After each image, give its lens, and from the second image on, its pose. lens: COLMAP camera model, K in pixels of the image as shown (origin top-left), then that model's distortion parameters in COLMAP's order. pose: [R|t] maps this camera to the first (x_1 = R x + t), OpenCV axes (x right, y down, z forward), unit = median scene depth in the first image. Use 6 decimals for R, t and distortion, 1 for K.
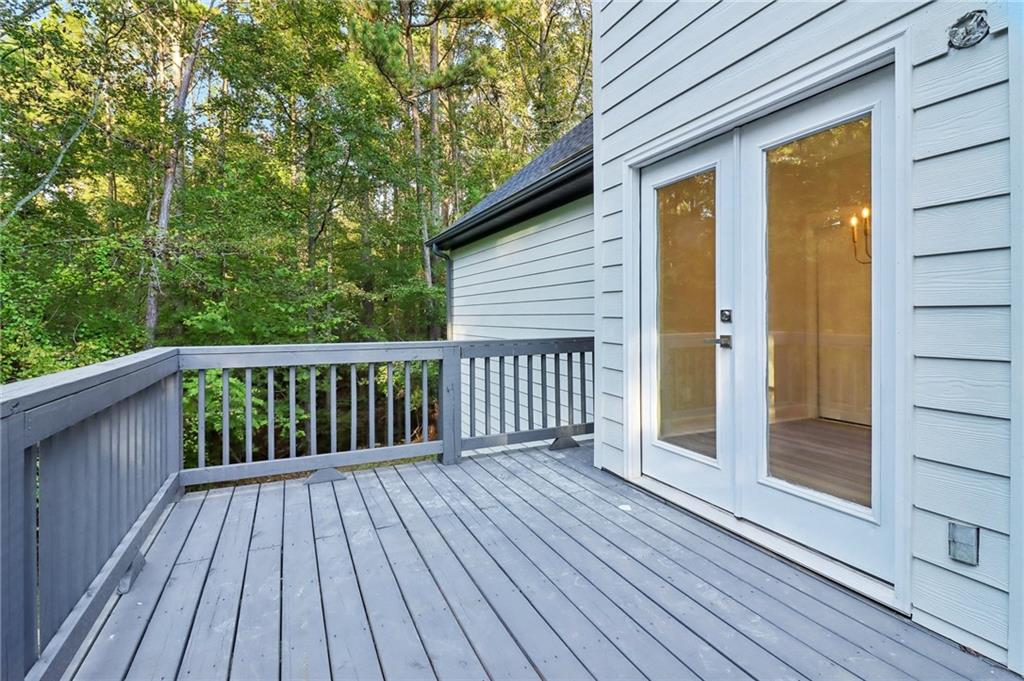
lens RADIAL K [[487.6, 0, 512.0], [0, 487.6, 316.8], [0, 0, 1]] dist [-0.000525, -0.000594]
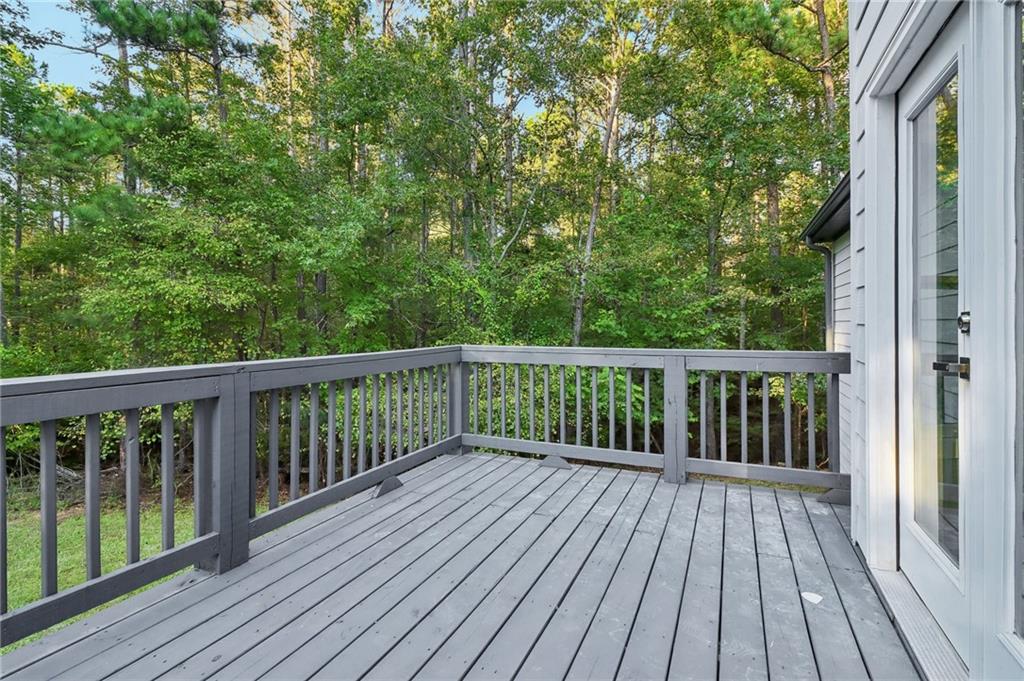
lens RADIAL K [[480.9, 0, 512.4], [0, 480.9, 324.5], [0, 0, 1]] dist [0.010181, -0.000391]
pose [[0.647693, 0.002767, -0.761896, 0.402836], [0.000182, 0.999993, 0.003787, -0.001810], [0.761901, -0.002591, 0.647688, 0.188542]]
